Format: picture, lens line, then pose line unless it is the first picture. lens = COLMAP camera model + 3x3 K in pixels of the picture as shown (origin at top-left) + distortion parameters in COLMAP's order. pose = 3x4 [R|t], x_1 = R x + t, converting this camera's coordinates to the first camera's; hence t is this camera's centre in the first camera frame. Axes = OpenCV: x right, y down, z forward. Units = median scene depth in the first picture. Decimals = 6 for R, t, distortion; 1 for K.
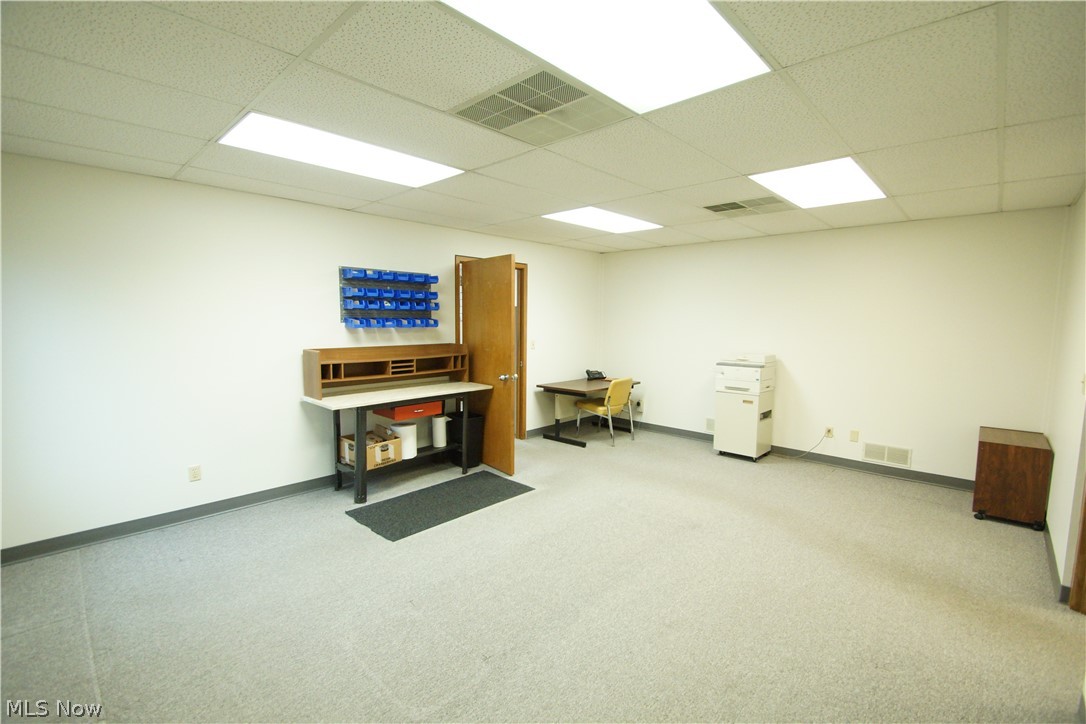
lens RADIAL K [[483.8, 0, 554.2], [0, 483.8, 362.9], [0, 0, 1]] dist [0.000748, -0.010006]
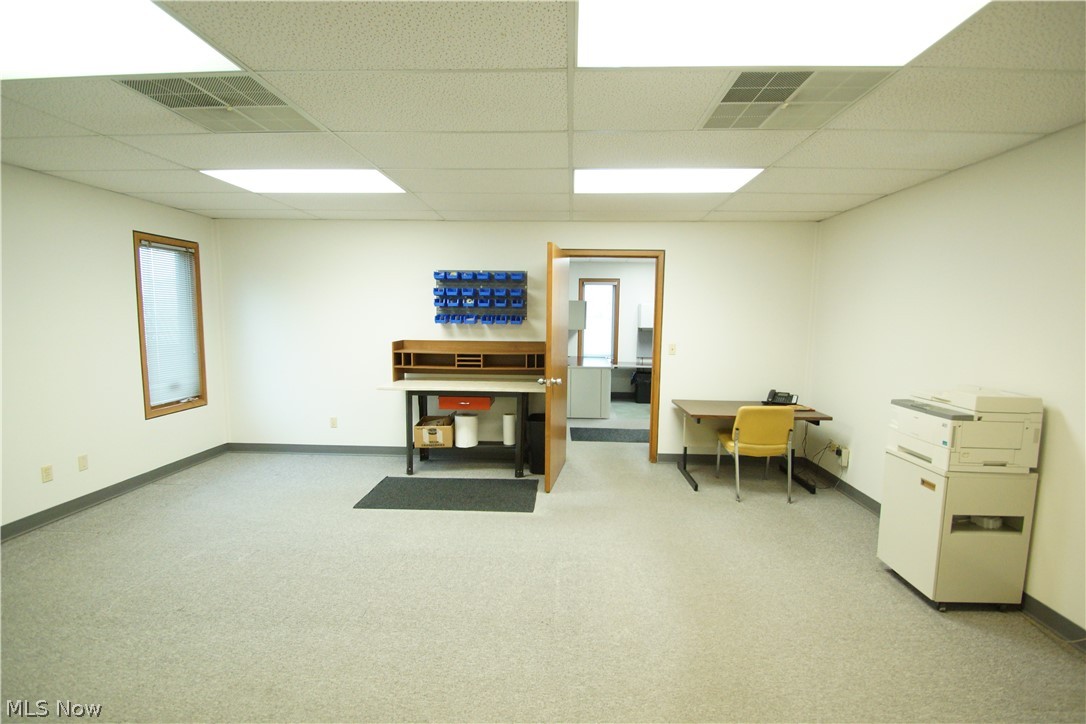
lens RADIAL K [[483.8, 0, 546.7], [0, 483.8, 360.5], [0, 0, 1]] dist [0.000748, -0.010006]
pose [[0.643356, 0.070439, -0.762320, 0.593223], [-0.076889, 0.996668, 0.027203, -0.033720], [0.761697, 0.041113, 0.646628, 0.433106]]
